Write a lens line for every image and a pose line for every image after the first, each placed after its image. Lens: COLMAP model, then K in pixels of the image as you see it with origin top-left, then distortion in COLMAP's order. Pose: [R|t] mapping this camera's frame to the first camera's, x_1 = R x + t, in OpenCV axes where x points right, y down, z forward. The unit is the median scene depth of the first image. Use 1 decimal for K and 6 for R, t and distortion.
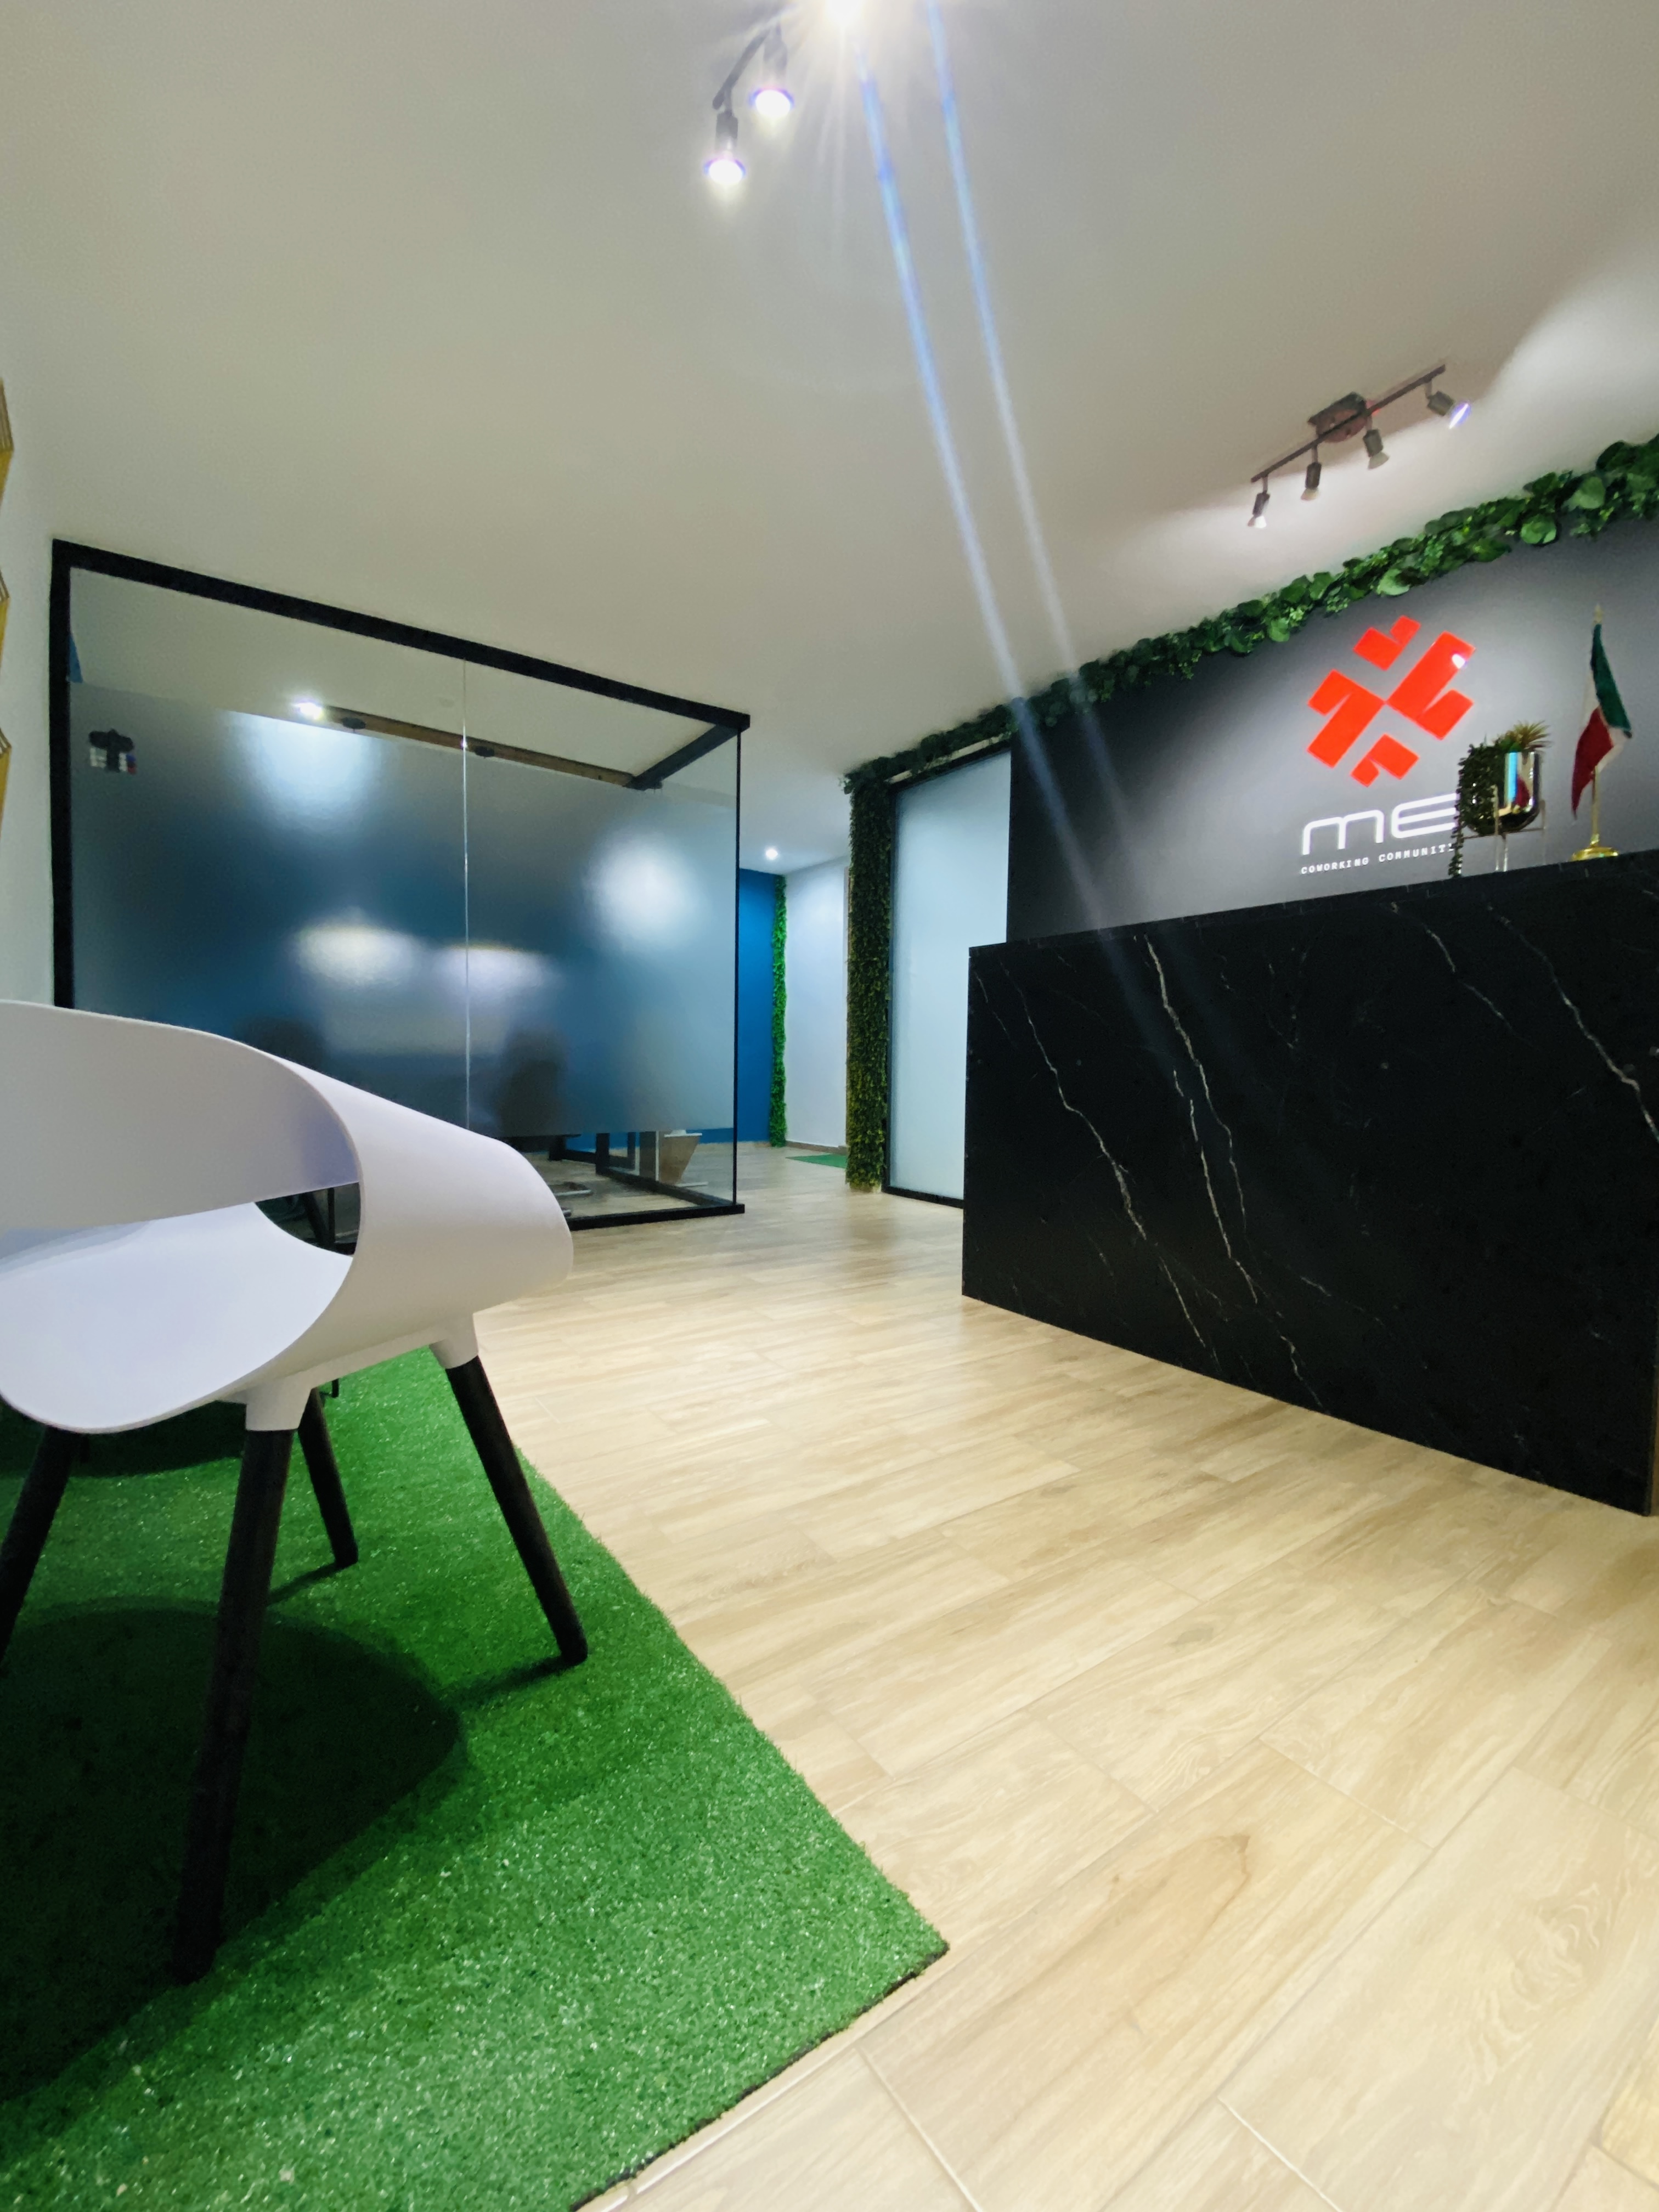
lens RADIAL K [[899.3, 0, 827.9], [0, 899.3, 1102.6], [0, 0, 1]] dist [-0.010929, -0.000097]
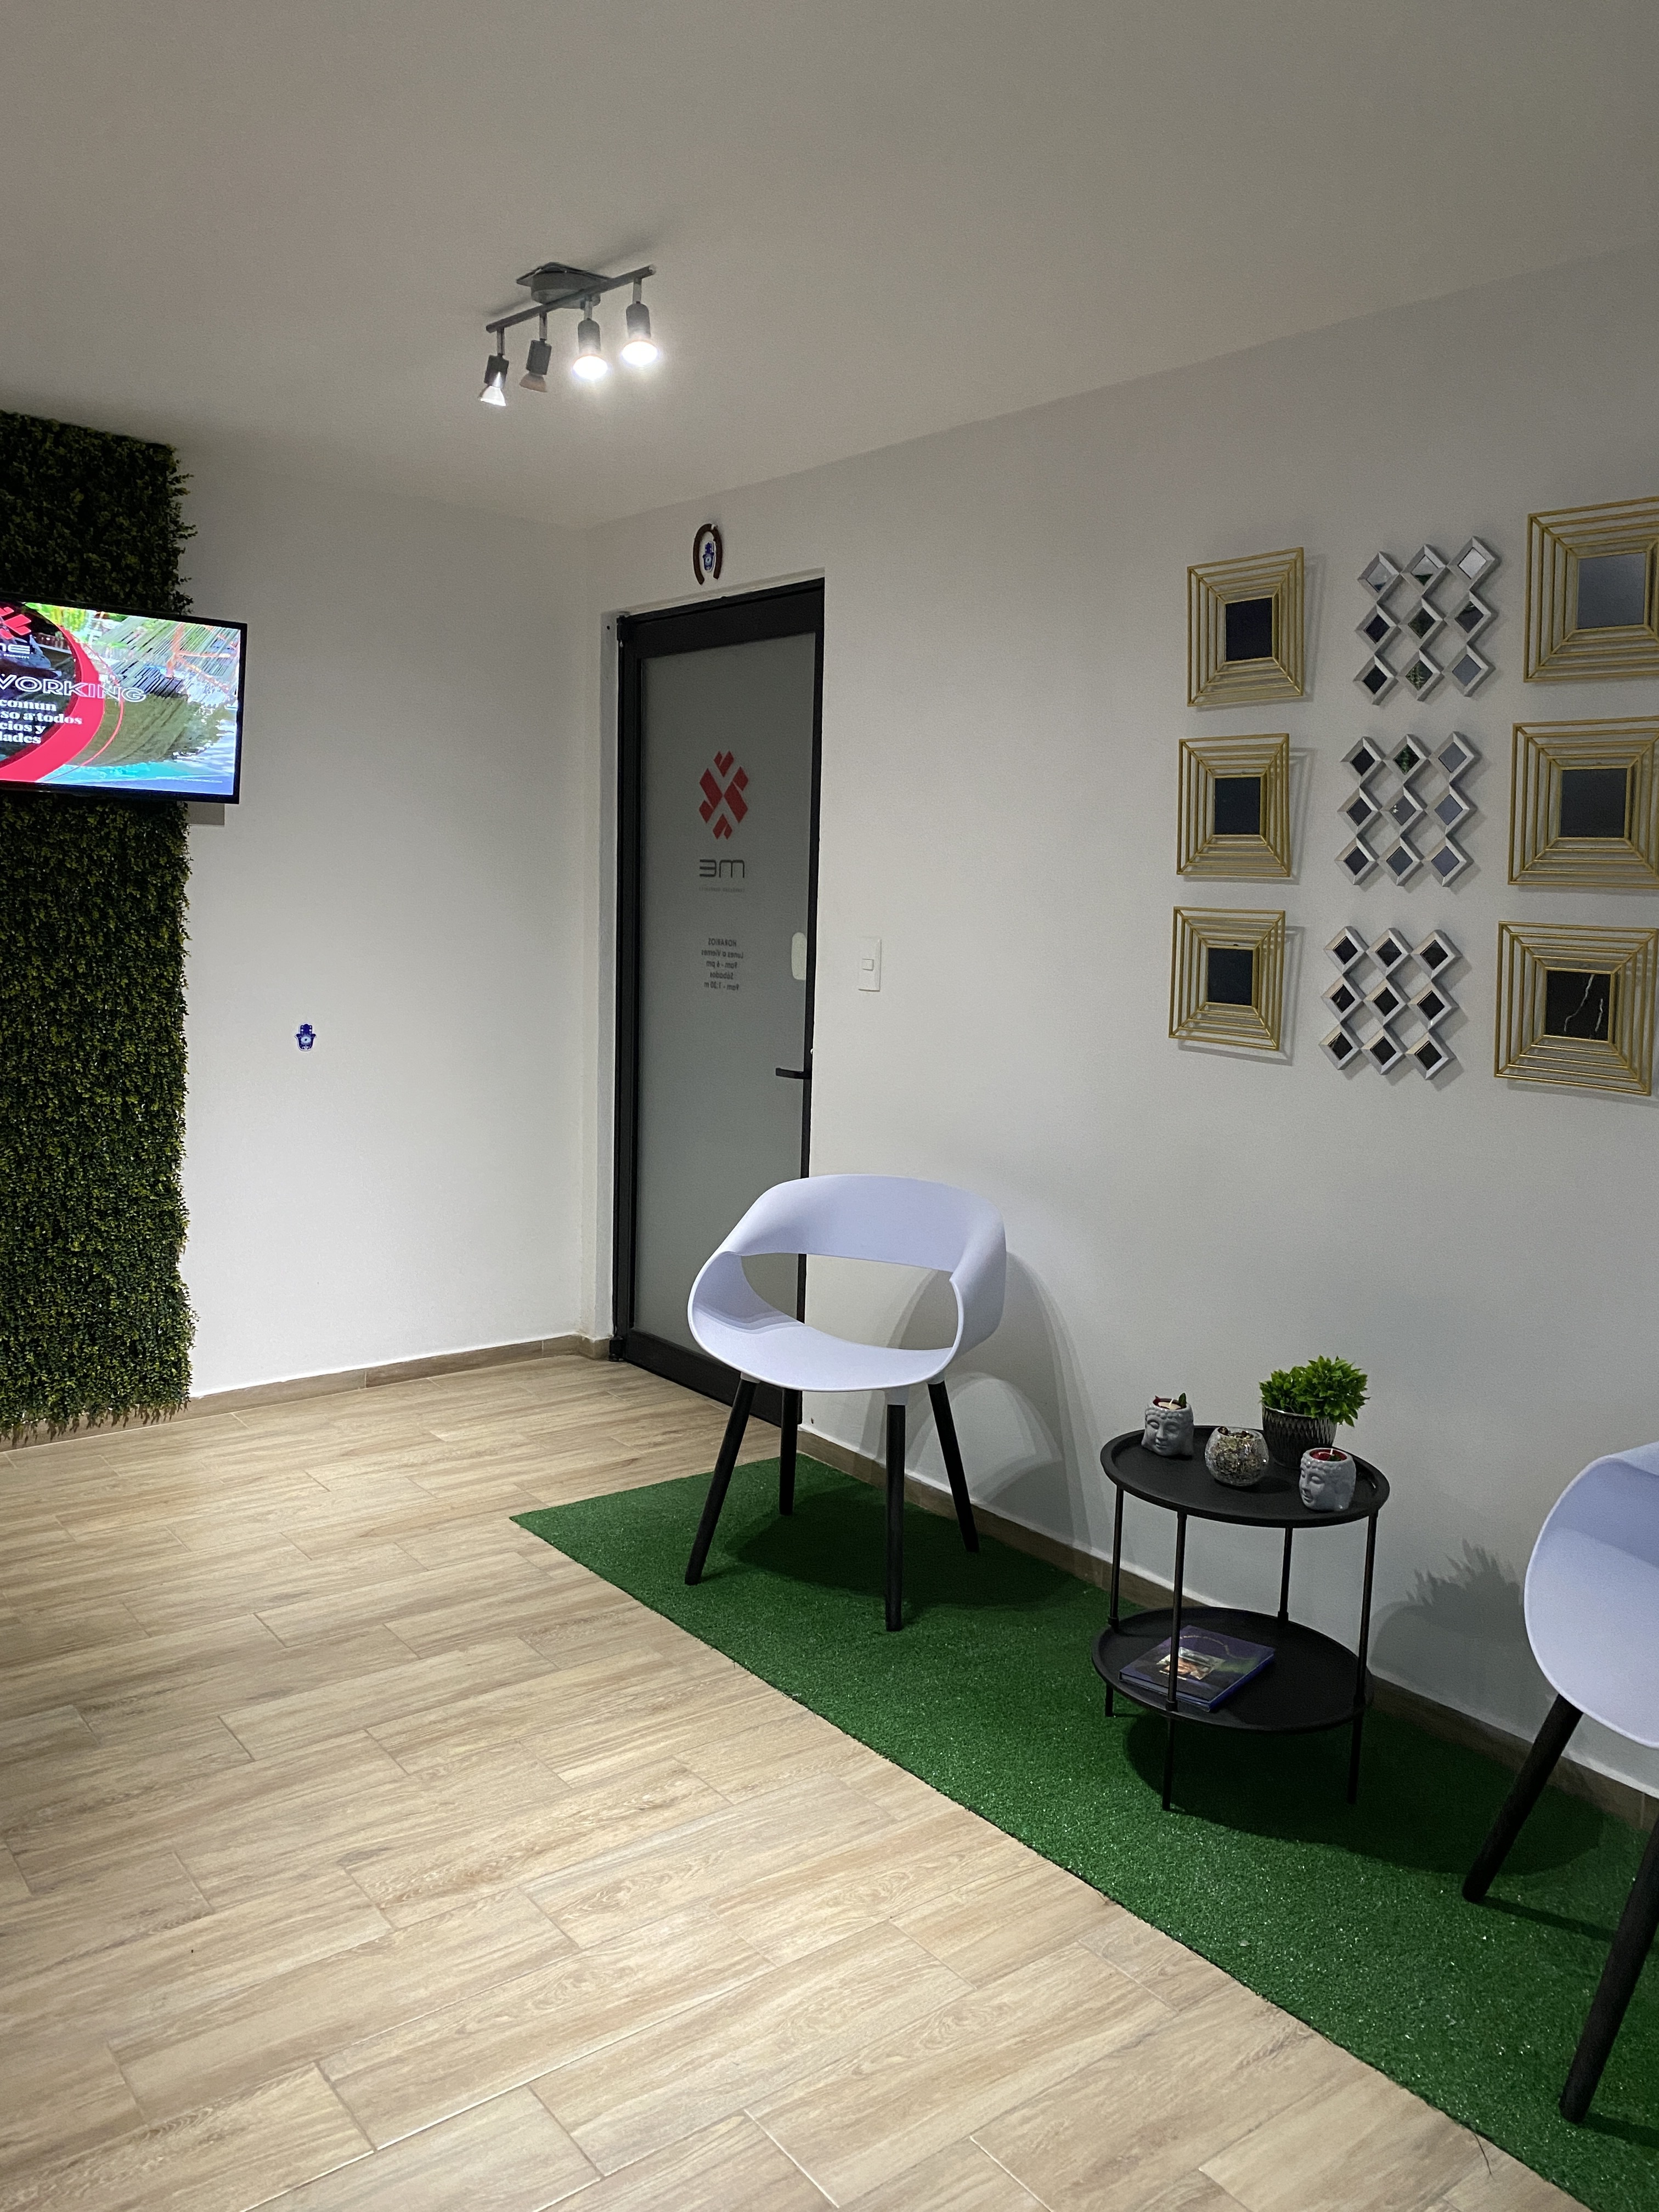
lens RADIAL K [[1684.6, 0, 831.6], [0, 1684.6, 1106.0], [0, 0, 1]] dist [-0.001510, 0.000258]
pose [[-0.997329, -0.035344, -0.063921, -0.223085], [-0.045802, 0.984316, 0.170363, -0.563961], [0.056897, 0.172836, -0.983306, 2.810808]]
